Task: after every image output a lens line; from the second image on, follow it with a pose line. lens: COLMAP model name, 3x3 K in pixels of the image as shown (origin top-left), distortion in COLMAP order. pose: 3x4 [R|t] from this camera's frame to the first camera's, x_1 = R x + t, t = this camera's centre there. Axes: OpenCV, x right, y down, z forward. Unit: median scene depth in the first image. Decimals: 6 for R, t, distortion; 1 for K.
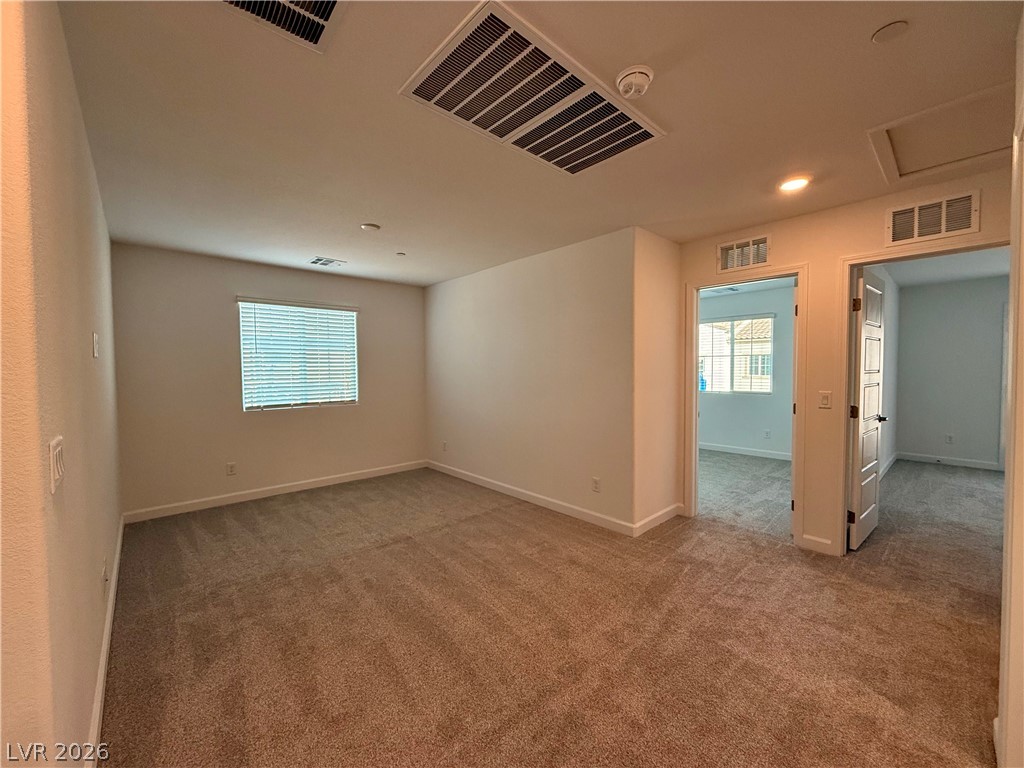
lens RADIAL K [[406.5, 0, 511.0], [0, 406.5, 382.5], [0, 0, 1]] dist [0.002270, 0.000125]
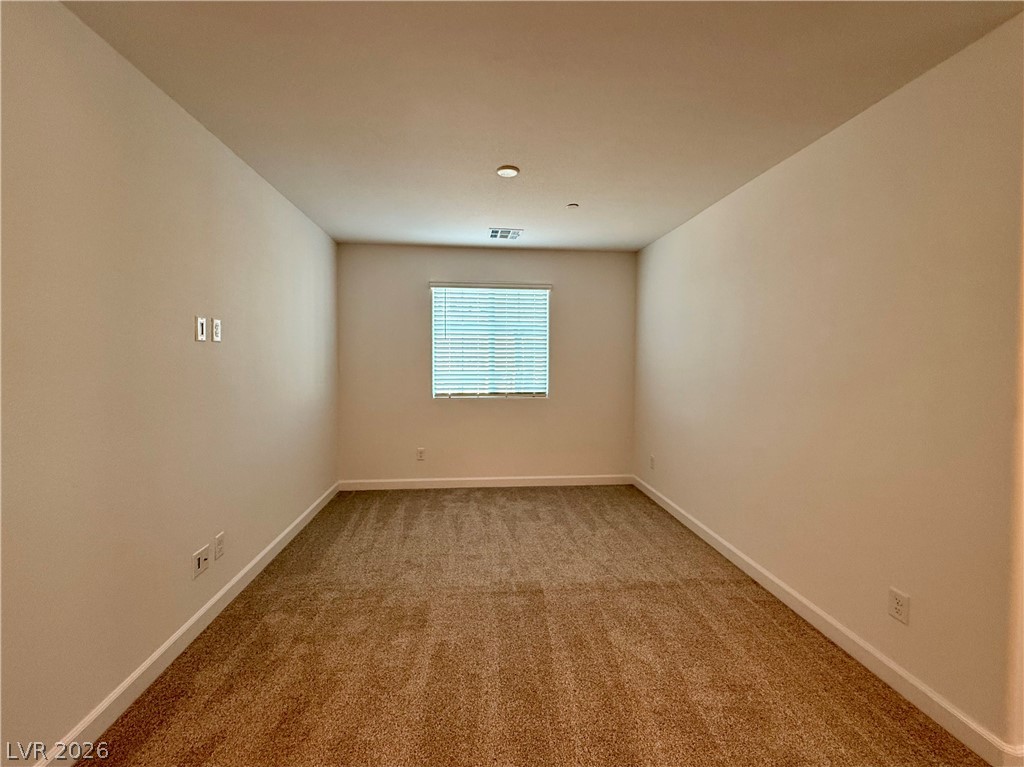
lens RADIAL K [[429.0, 0, 512.8], [0, 429.0, 369.6], [0, 0, 1]] dist [0.002078, -0.000325]
pose [[0.802685, 0.030427, -0.595626, 0.119726], [-0.033791, 0.999414, 0.005515, -0.010063], [0.595445, 0.015700, 0.803243, 0.281684]]
